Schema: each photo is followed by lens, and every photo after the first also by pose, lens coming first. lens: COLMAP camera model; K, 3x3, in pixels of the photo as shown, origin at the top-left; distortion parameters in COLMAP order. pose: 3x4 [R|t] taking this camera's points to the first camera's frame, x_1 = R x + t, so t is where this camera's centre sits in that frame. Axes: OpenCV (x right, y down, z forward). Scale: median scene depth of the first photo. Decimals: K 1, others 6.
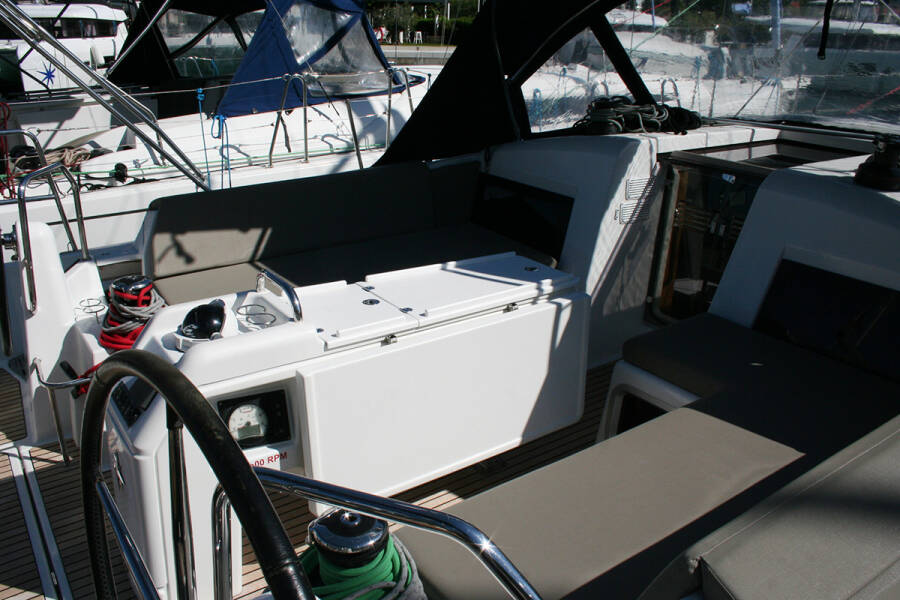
lens RADIAL K [[753.3, 0, 450.0], [0, 753.3, 300.0], [0, 0, 1]] dist [-0.009621, 0.002546]
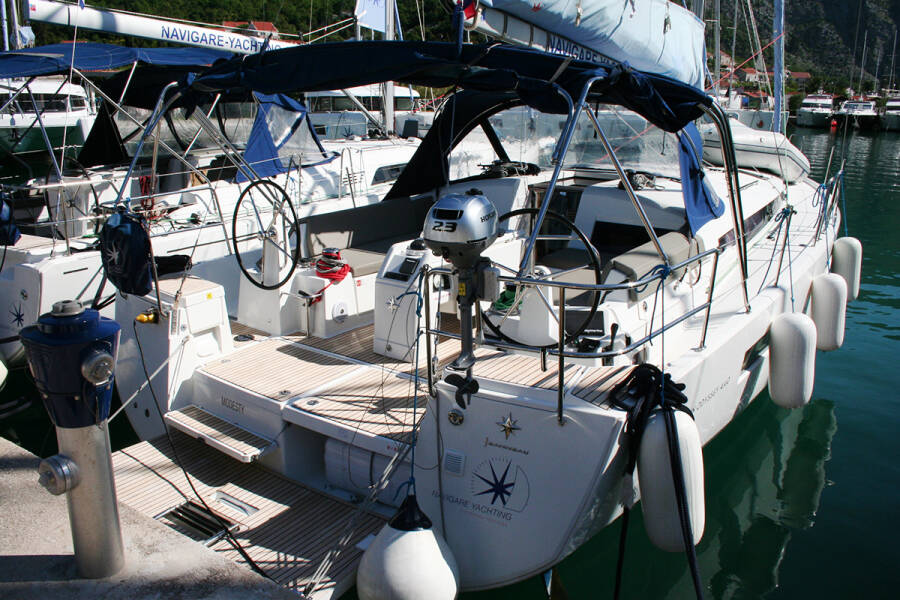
lens RADIAL K [[753.3, 0, 450.0], [0, 753.3, 300.0], [0, 0, 1]] dist [-0.009621, 0.002546]
pose [[0.951092, -0.096004, 0.293612, -0.529885], [0.119107, 0.990956, -0.061803, 0.208247], [-0.285023, 0.093751, 0.953925, -0.836967]]
